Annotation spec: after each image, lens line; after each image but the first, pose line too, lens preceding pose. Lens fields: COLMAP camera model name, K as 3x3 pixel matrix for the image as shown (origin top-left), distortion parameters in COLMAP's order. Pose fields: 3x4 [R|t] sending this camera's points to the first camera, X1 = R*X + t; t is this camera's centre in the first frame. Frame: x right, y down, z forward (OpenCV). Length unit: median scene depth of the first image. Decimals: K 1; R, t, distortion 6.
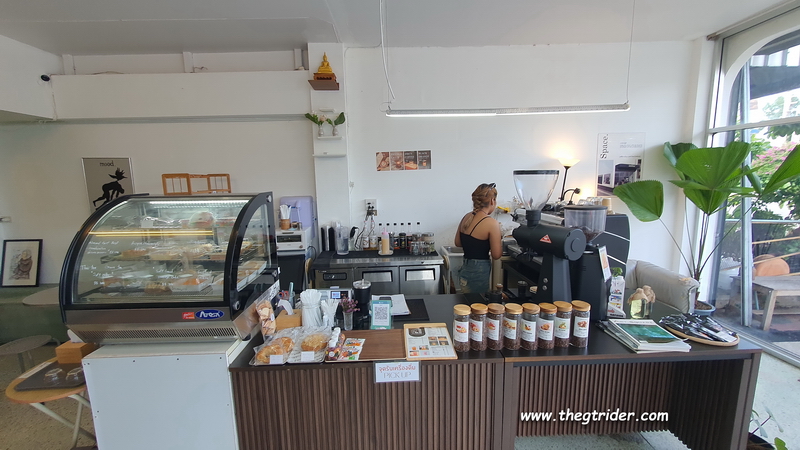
lens RADIAL K [[308.8, 0, 398.0], [0, 308.8, 224.2], [0, 0, 1]] dist [-0.001726, -0.000314]
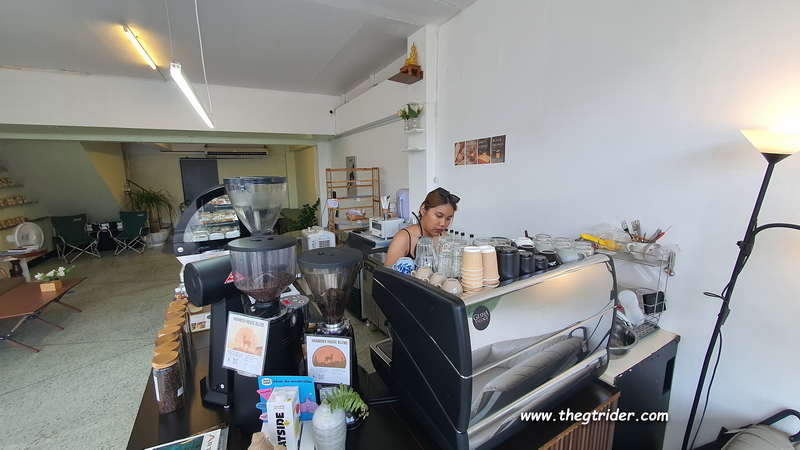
lens RADIAL K [[308.8, 0, 401.2], [0, 308.8, 224.4], [0, 0, 1]] dist [-0.001726, -0.000314]
pose [[0.485856, 0.166011, -0.858129, 0.611899], [-0.119258, 0.985206, 0.123073, -0.100501], [0.865865, 0.042543, 0.498466, 0.465008]]
